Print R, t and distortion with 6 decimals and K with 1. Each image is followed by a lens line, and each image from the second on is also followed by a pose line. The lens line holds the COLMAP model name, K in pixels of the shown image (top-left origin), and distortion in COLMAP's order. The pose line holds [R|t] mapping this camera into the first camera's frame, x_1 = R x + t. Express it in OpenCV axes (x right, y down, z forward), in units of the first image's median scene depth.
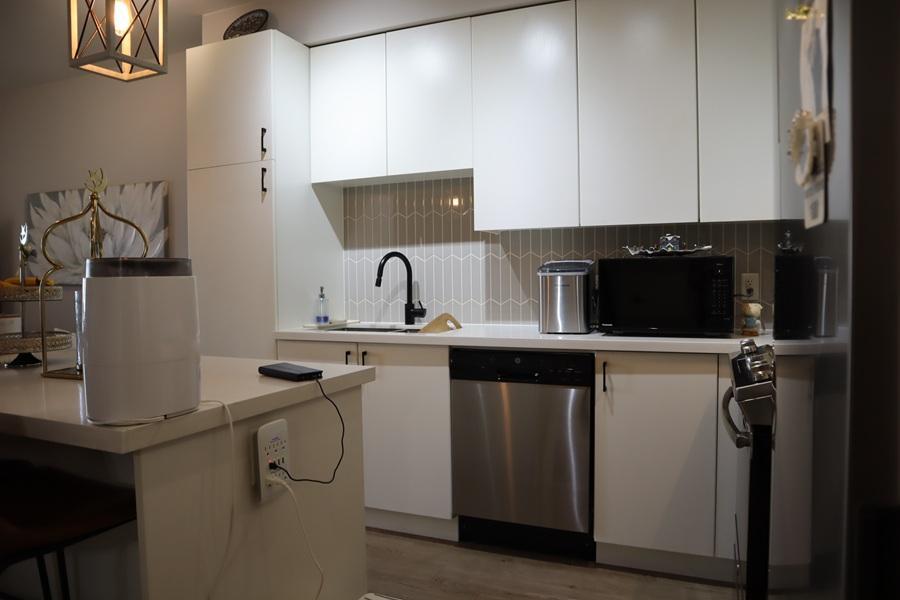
lens RADIAL K [[627.3, 0, 448.3], [0, 627.3, 303.2], [0, 0, 1]] dist [-0.132442, 0.087019]
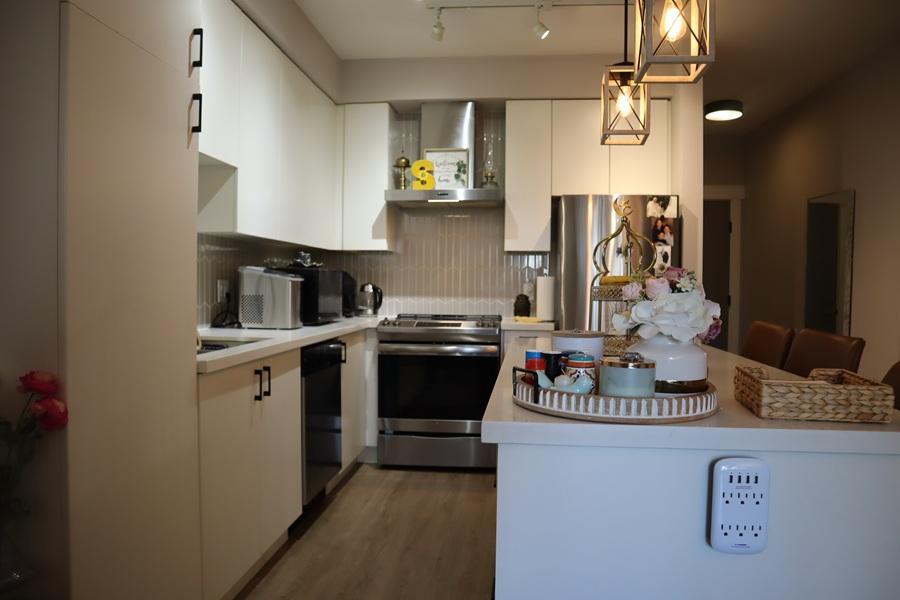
lens RADIAL K [[627.3, 0, 448.3], [0, 627.3, 303.2], [0, 0, 1]] dist [-0.132442, 0.087019]
pose [[-0.289567, -0.017695, 0.956994, -0.991155], [0.033980, 0.999009, 0.028754, -0.022865], [-0.956554, 0.040845, -0.288679, 0.989358]]
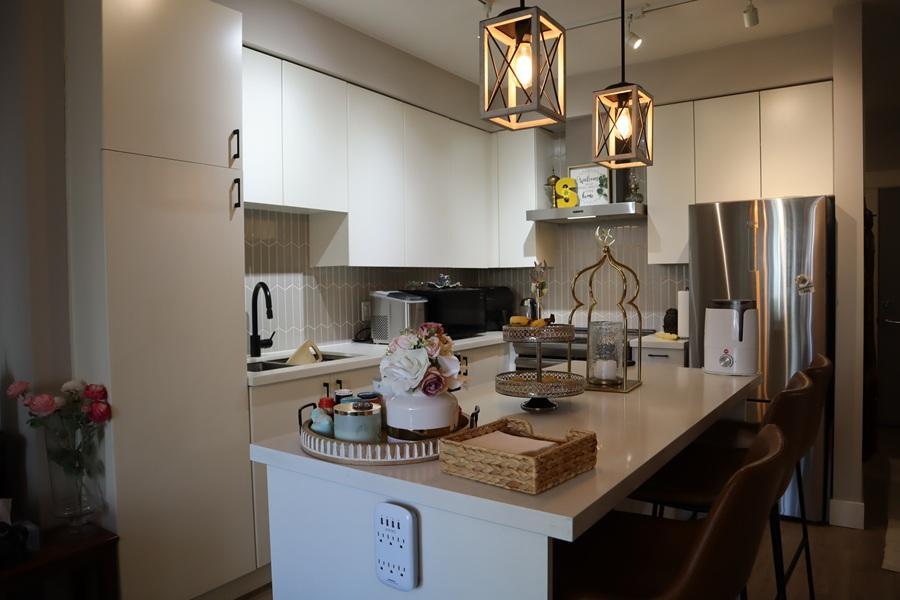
lens RADIAL K [[627.3, 0, 448.3], [0, 627.3, 303.2], [0, 0, 1]] dist [-0.132442, 0.087019]
pose [[0.205262, -0.023238, 0.978431, -1.091553], [0.052733, 0.998529, 0.012653, -0.052348], [-0.977285, 0.048998, 0.206185, 0.593364]]
